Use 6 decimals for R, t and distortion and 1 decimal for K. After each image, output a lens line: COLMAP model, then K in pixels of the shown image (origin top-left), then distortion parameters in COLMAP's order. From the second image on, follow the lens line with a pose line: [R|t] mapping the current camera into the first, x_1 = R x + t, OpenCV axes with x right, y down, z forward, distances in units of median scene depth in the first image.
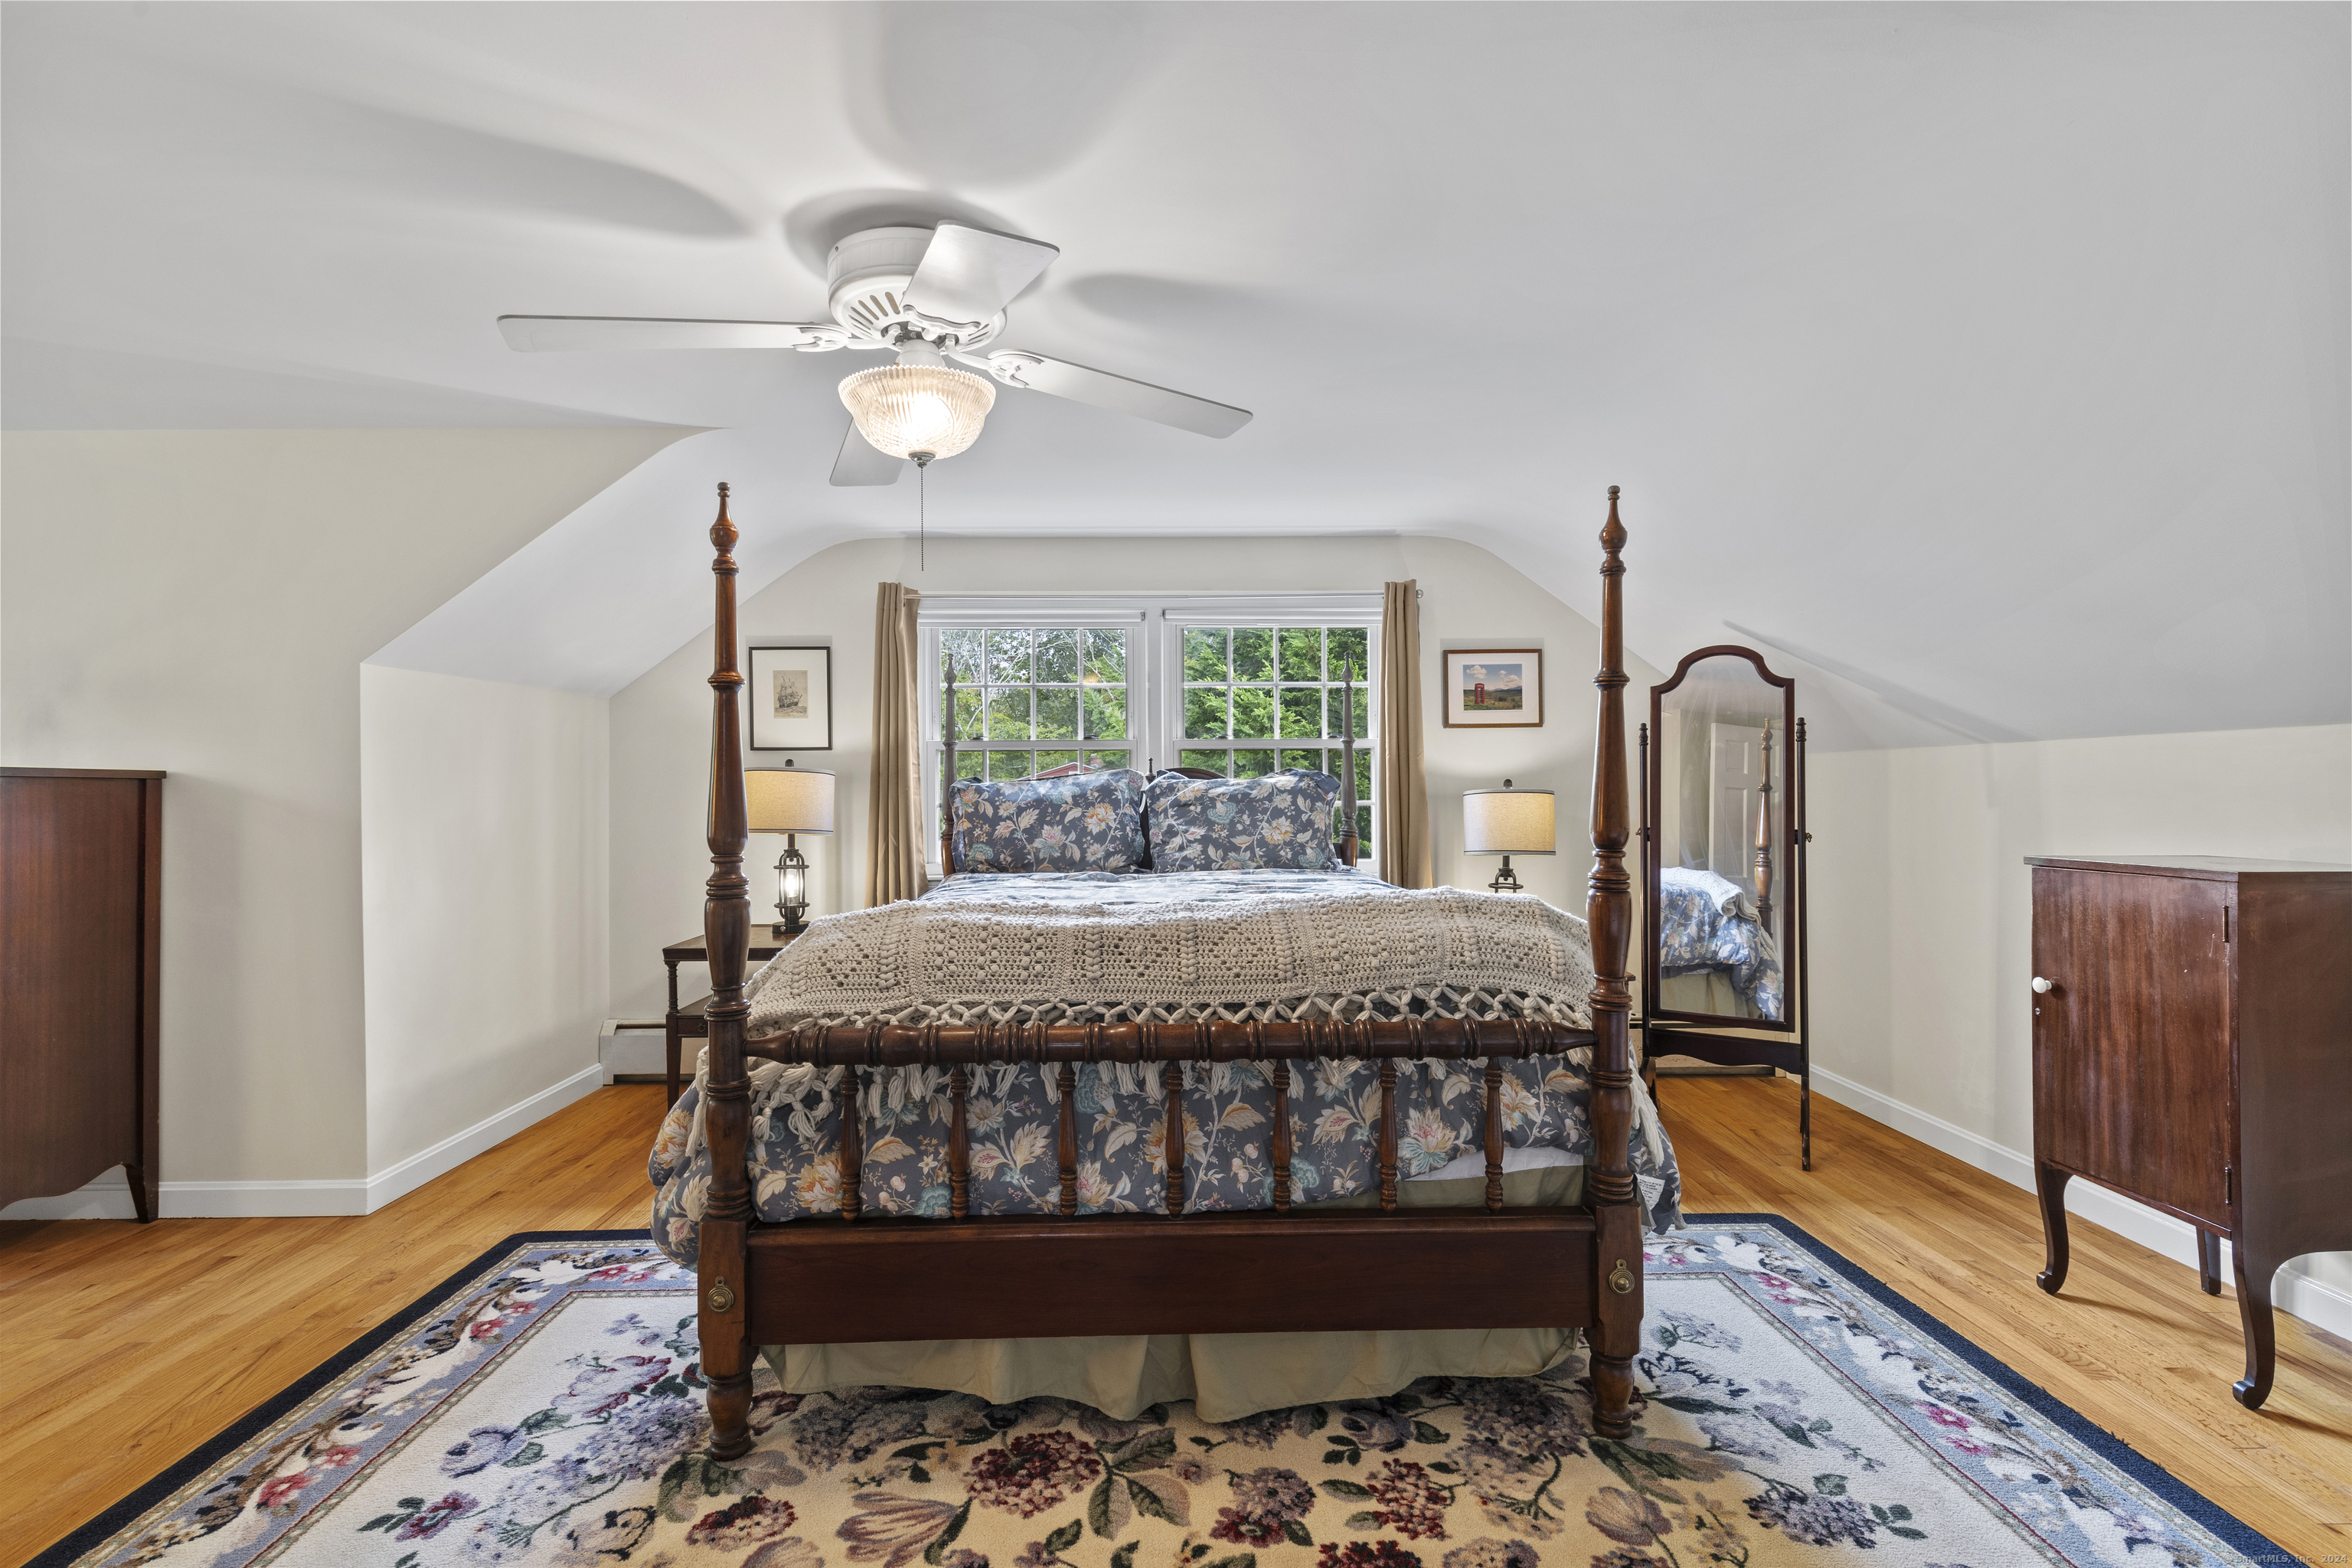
lens RADIAL K [[1058.8, 0, 1164.3], [0, 1058.8, 795.5], [0, 0, 1]] dist [0.013007, -0.003158]
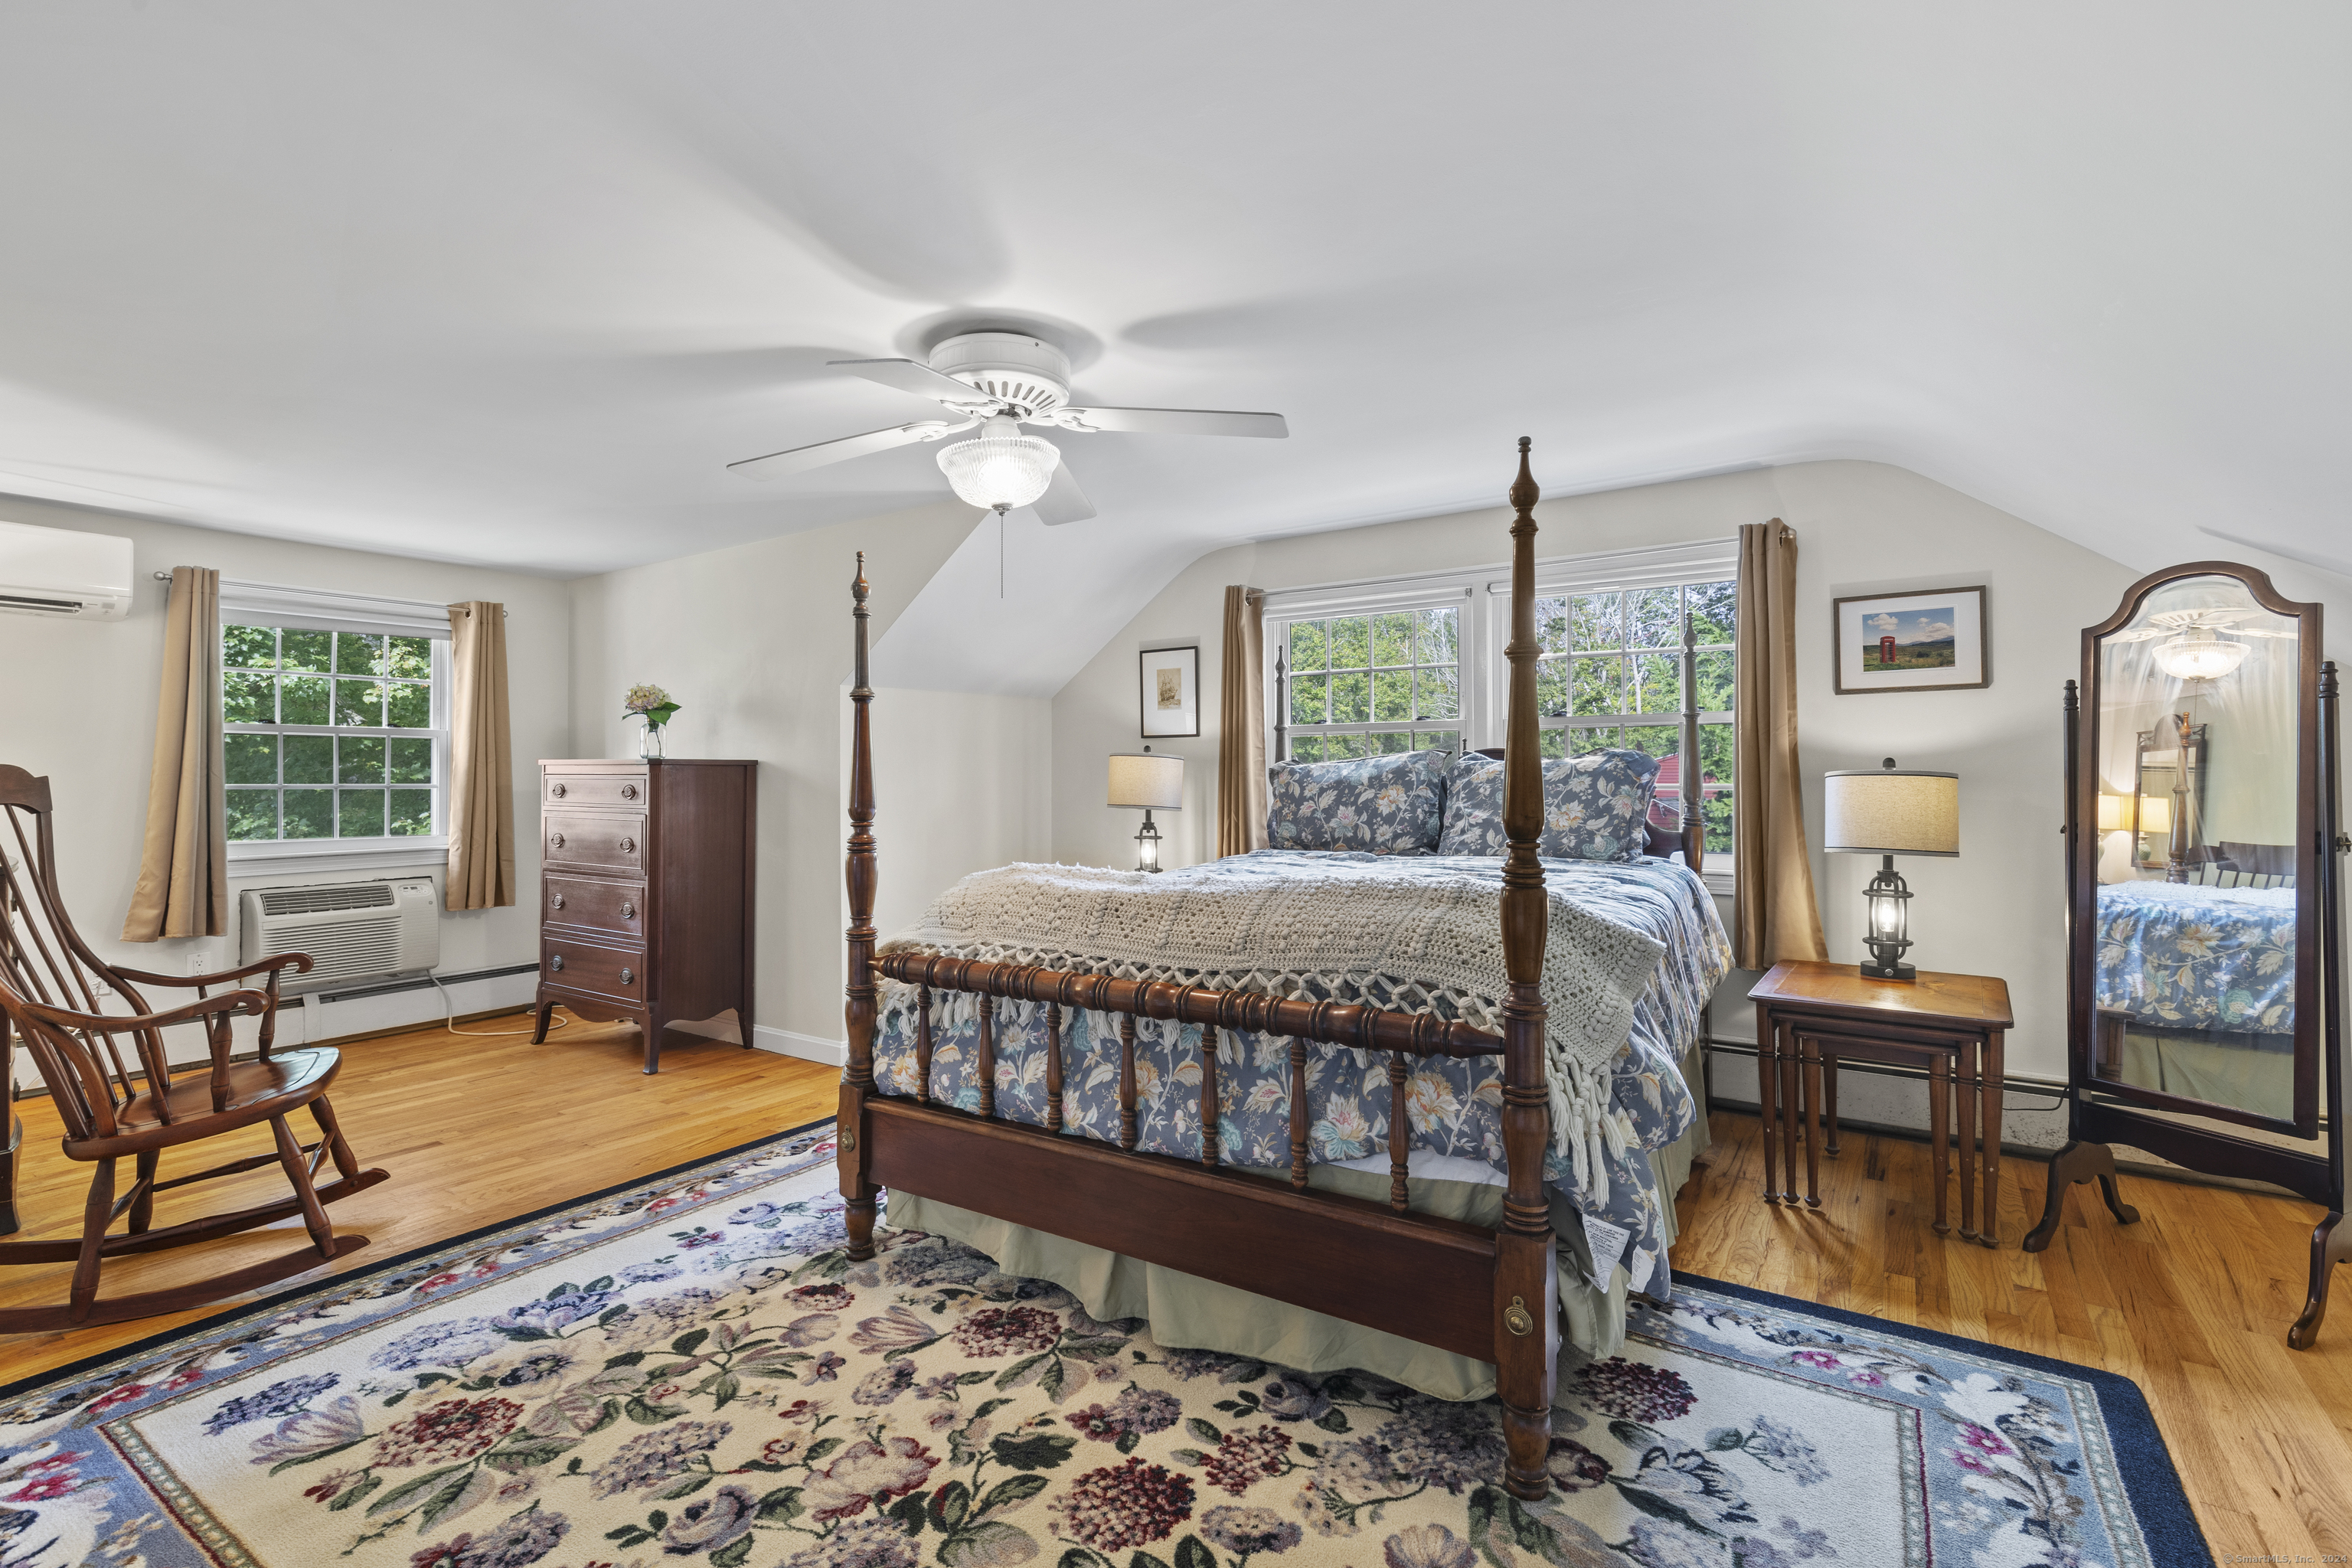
lens RADIAL K [[1058.8, 0, 1145.6], [0, 1058.8, 764.1], [0, 0, 1]] dist [0.013007, -0.003158]
pose [[0.823855, -0.004693, -0.566781, 0.655556], [-0.001223, 0.999949, -0.010057, -0.004026], [0.566799, 0.008979, 0.823807, 0.074455]]
